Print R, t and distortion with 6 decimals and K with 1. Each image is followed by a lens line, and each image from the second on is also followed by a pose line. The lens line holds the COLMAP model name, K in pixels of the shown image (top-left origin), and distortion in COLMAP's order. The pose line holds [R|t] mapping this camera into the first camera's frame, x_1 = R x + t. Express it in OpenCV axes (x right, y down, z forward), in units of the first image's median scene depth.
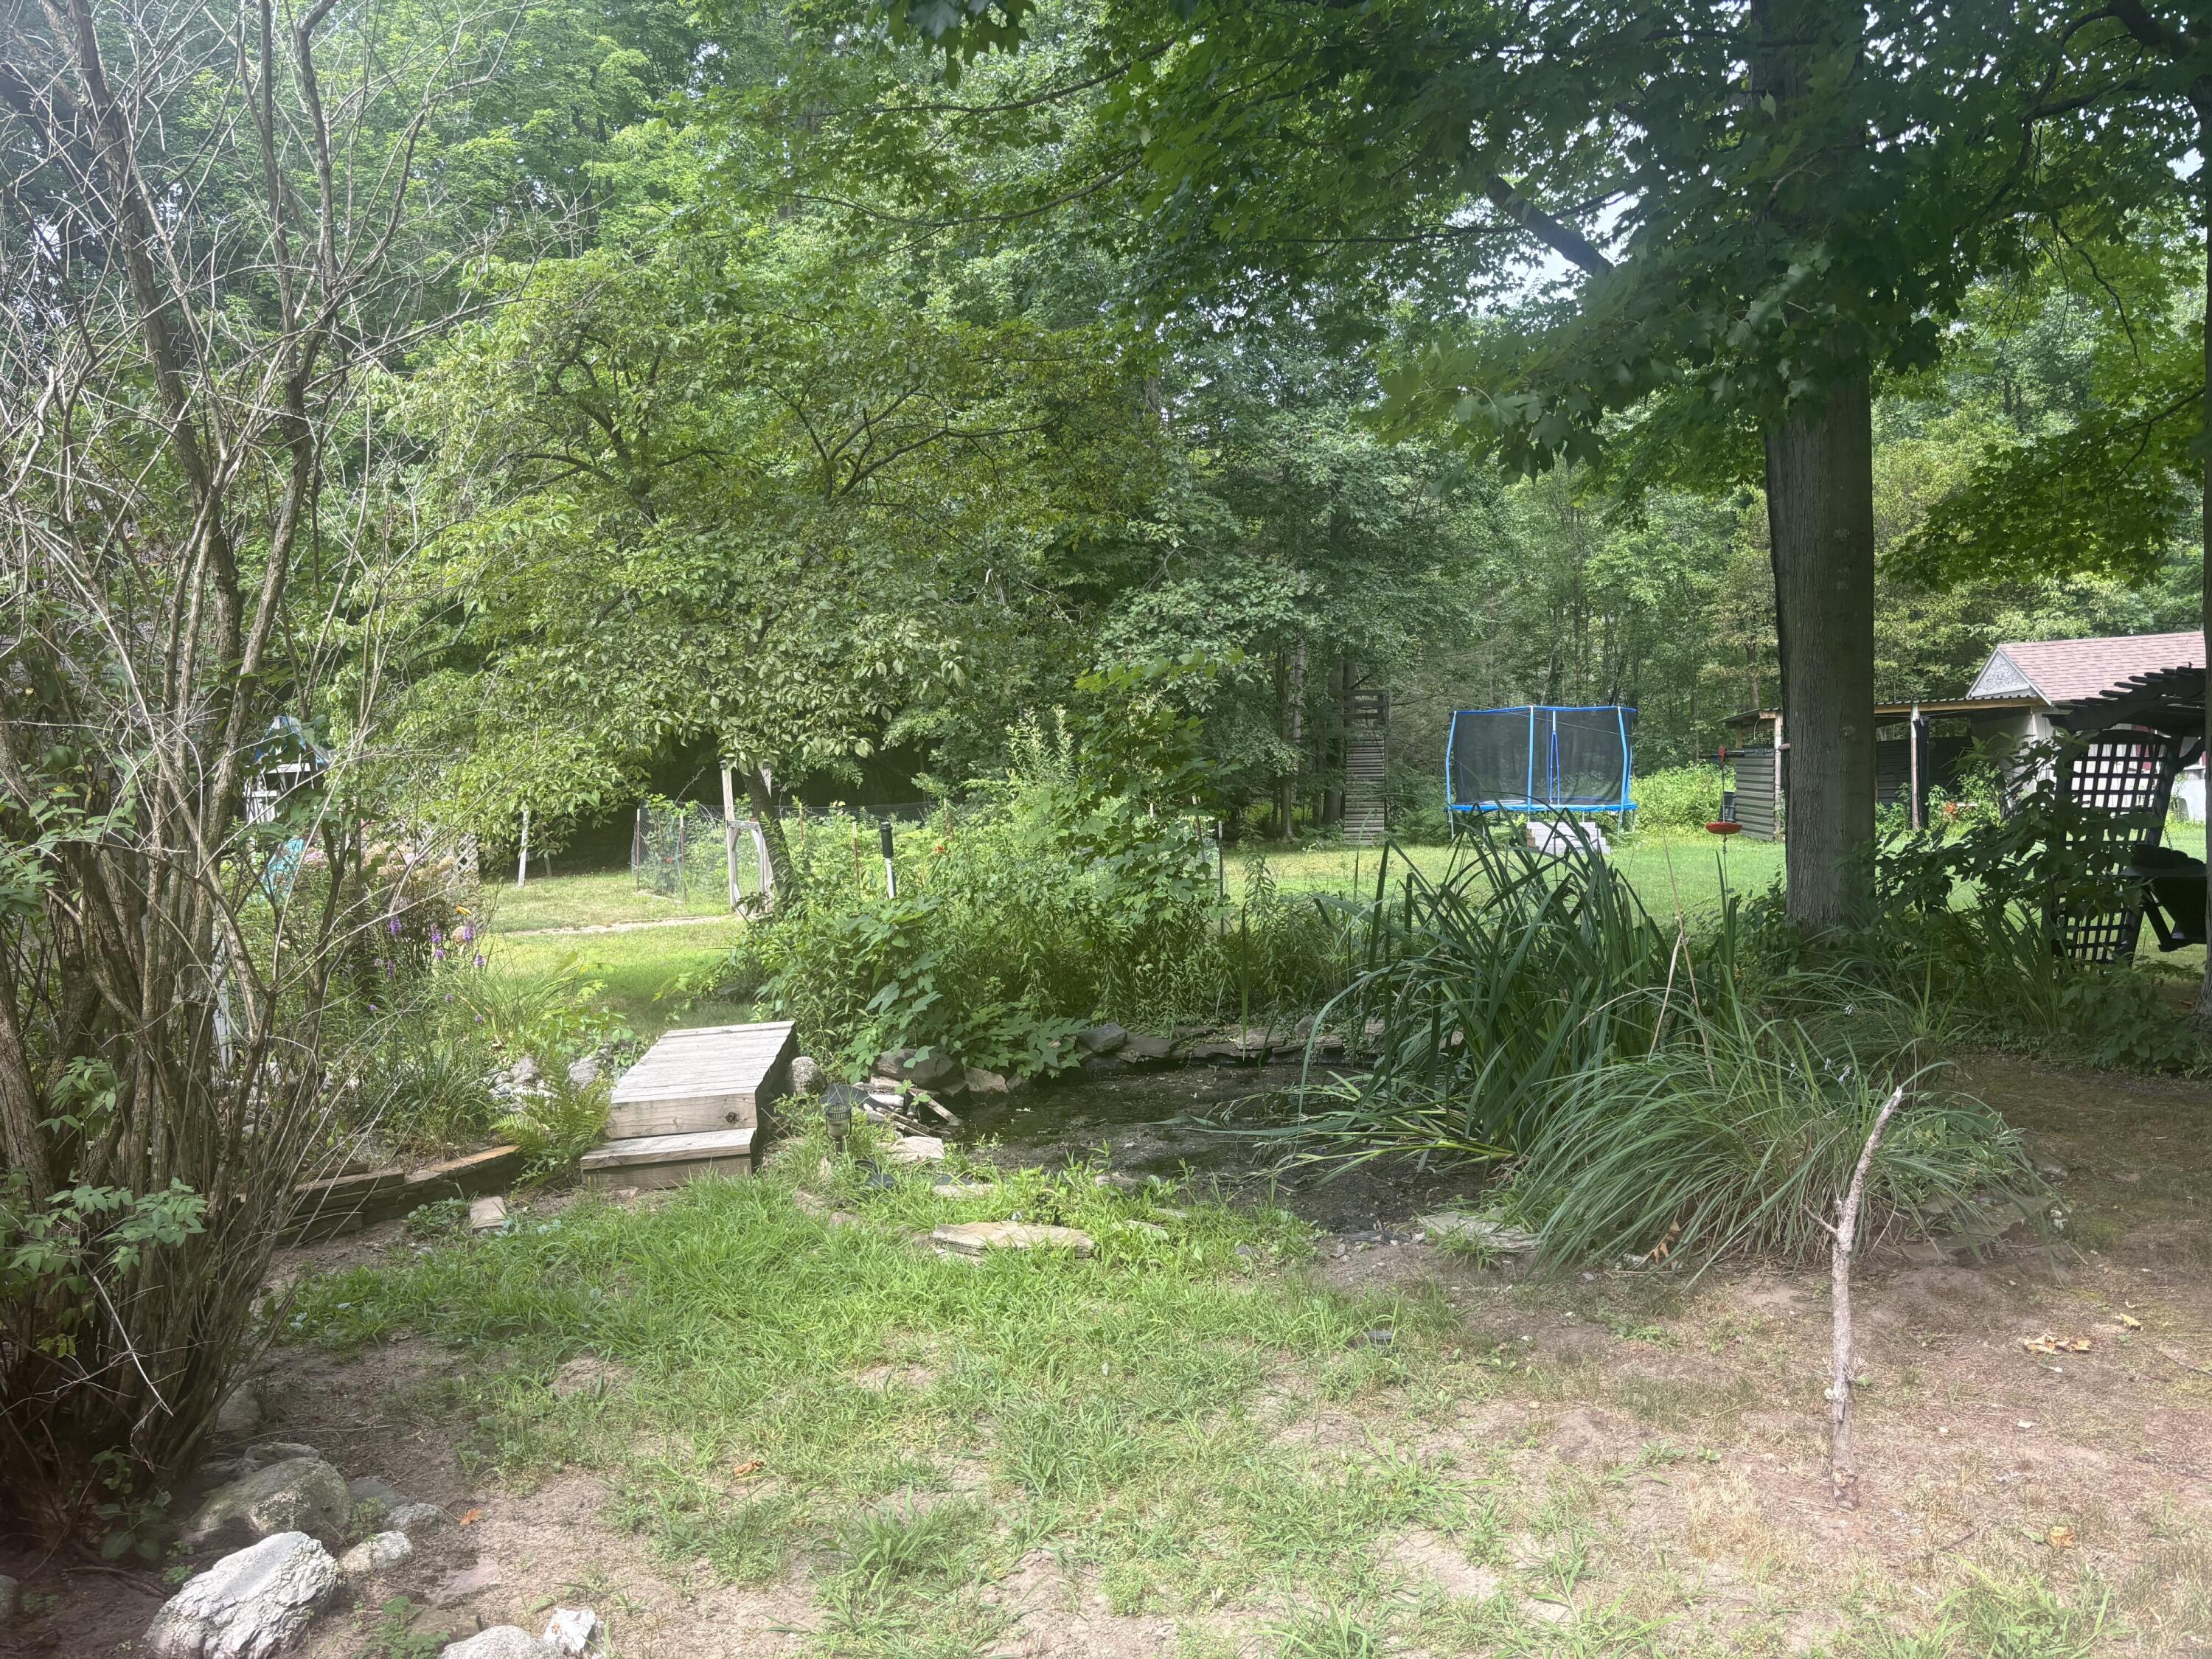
lens RADIAL K [[1669.5, 0, 1104.6], [0, 1669.5, 819.2], [0, 0, 1]] dist [-0.001637, -0.005806]
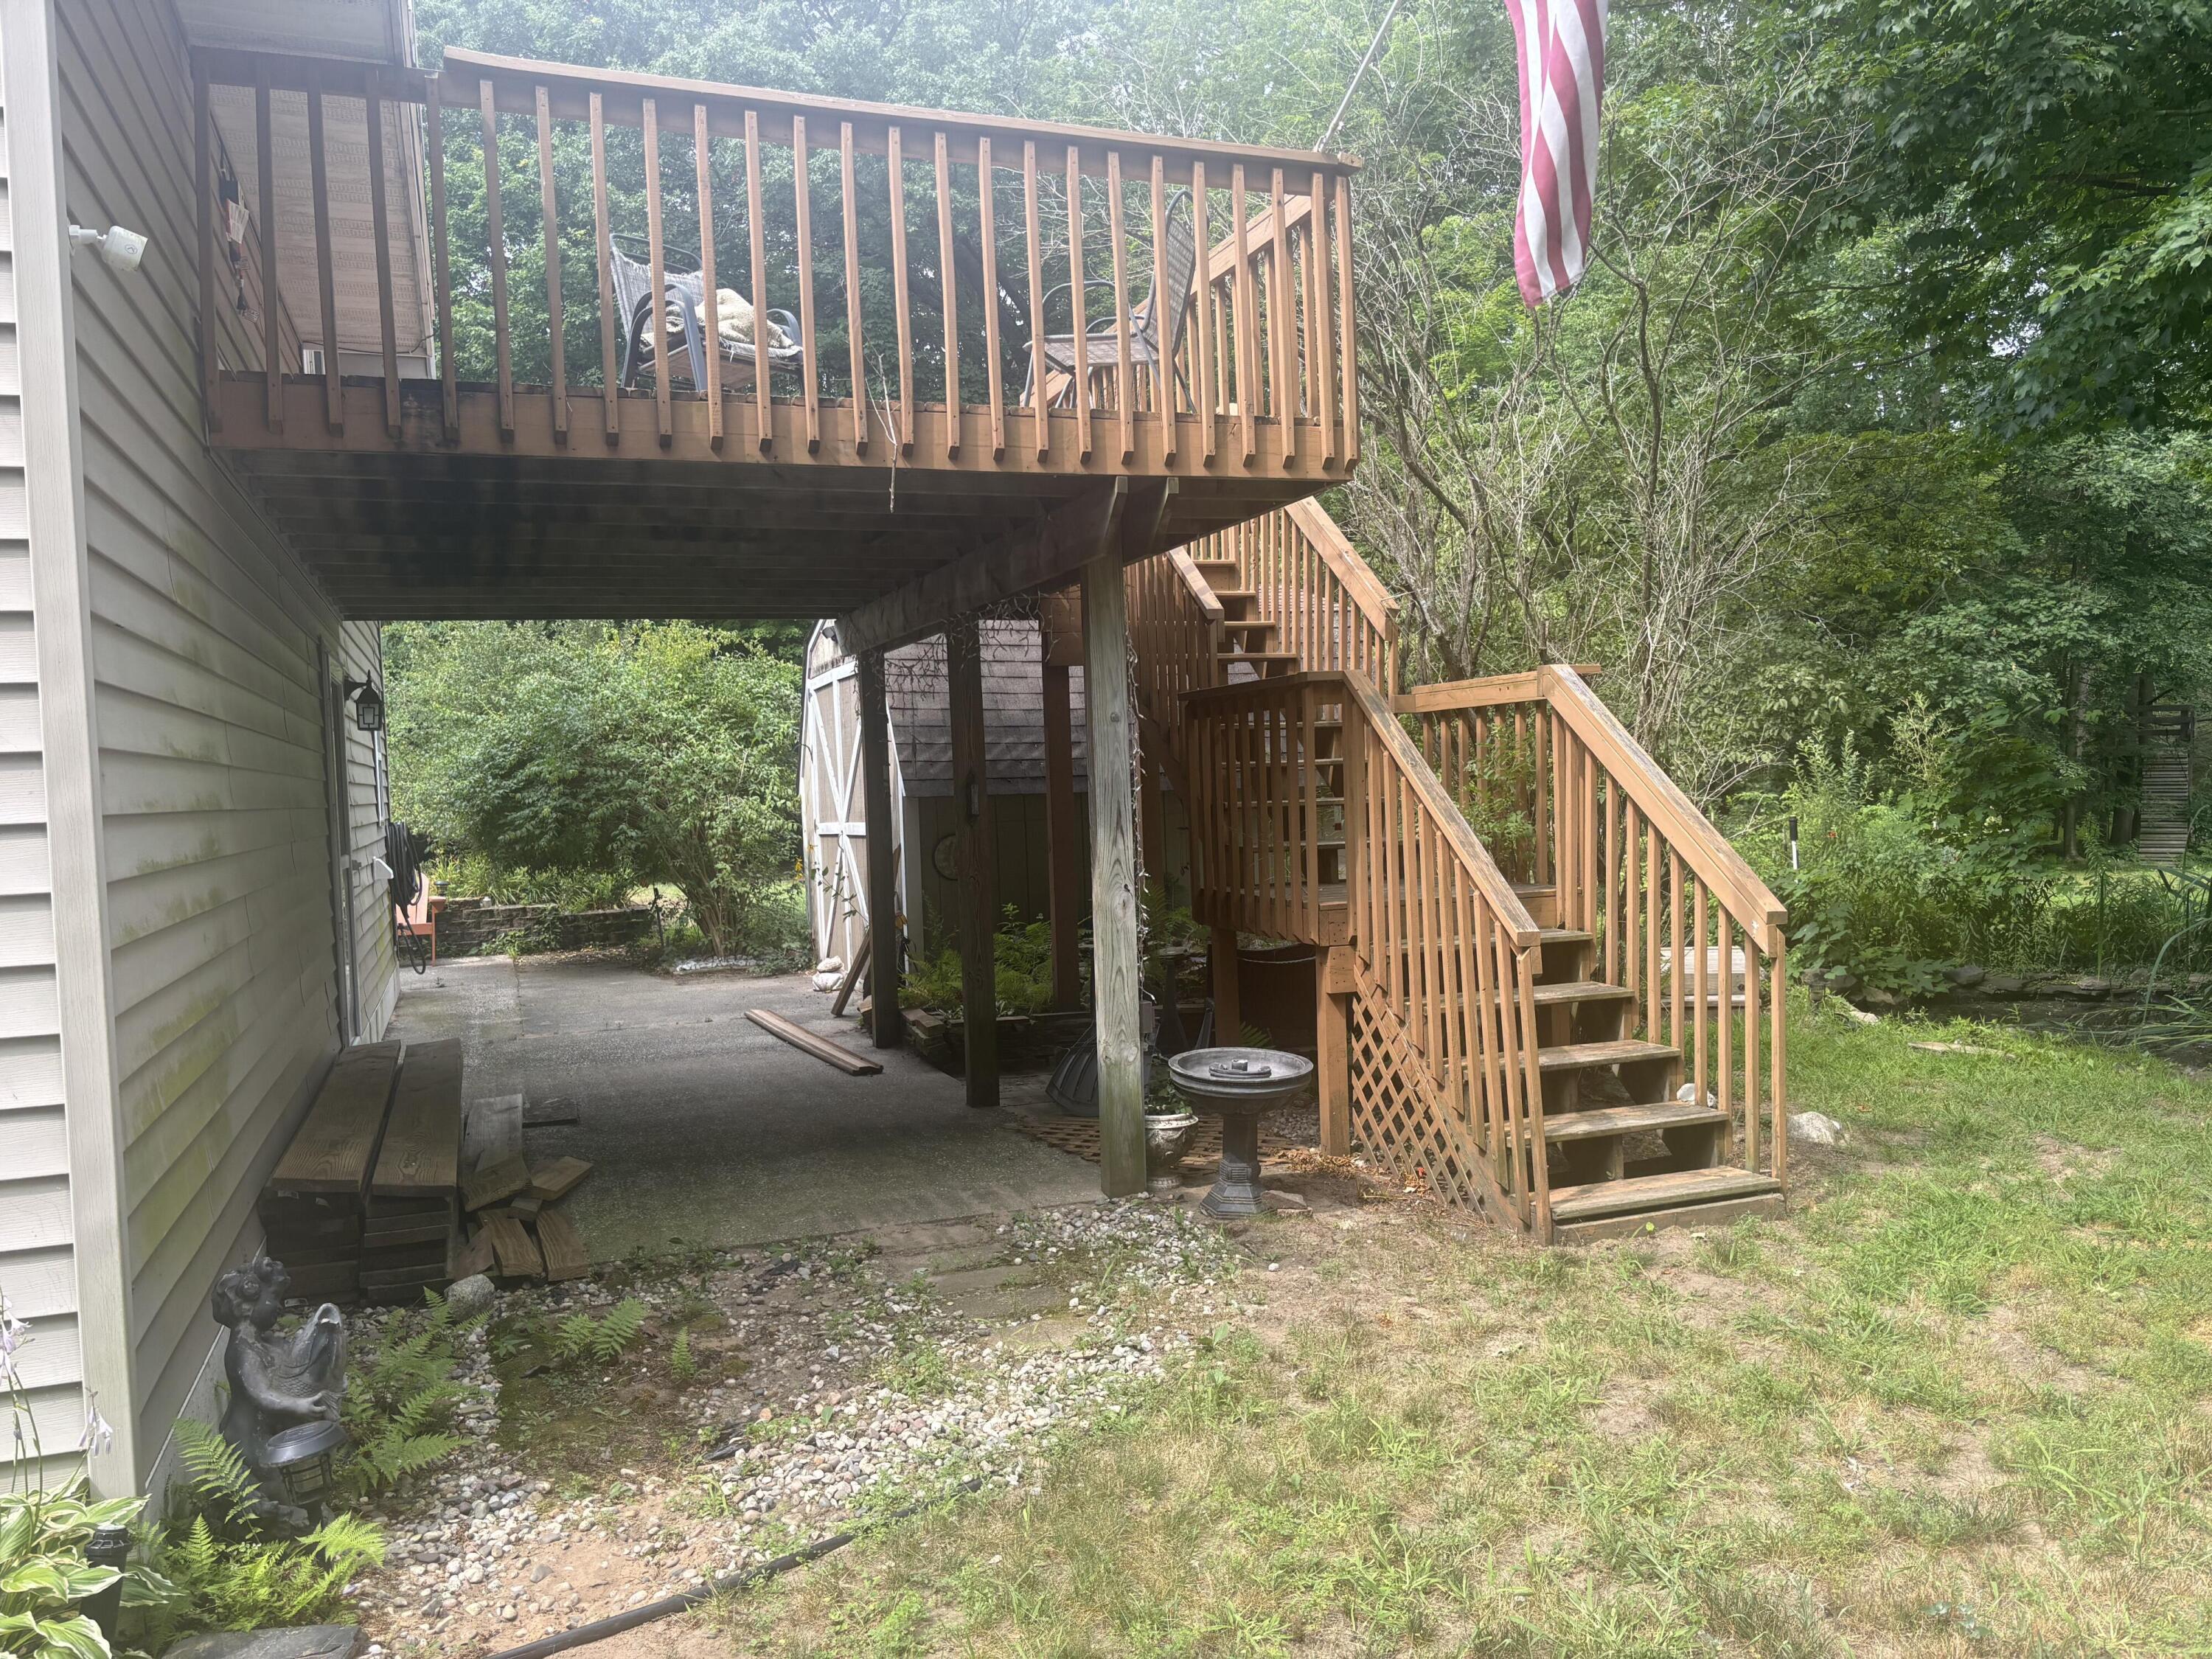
lens RADIAL K [[1669.5, 0, 1104.6], [0, 1669.5, 819.2], [0, 0, 1]] dist [-0.001637, -0.005806]
pose [[0.918650, 0.011239, -0.394913, -0.036616], [-0.016272, 0.999823, -0.009396, 0.009773], [0.394737, 0.015058, 0.918671, -0.172860]]
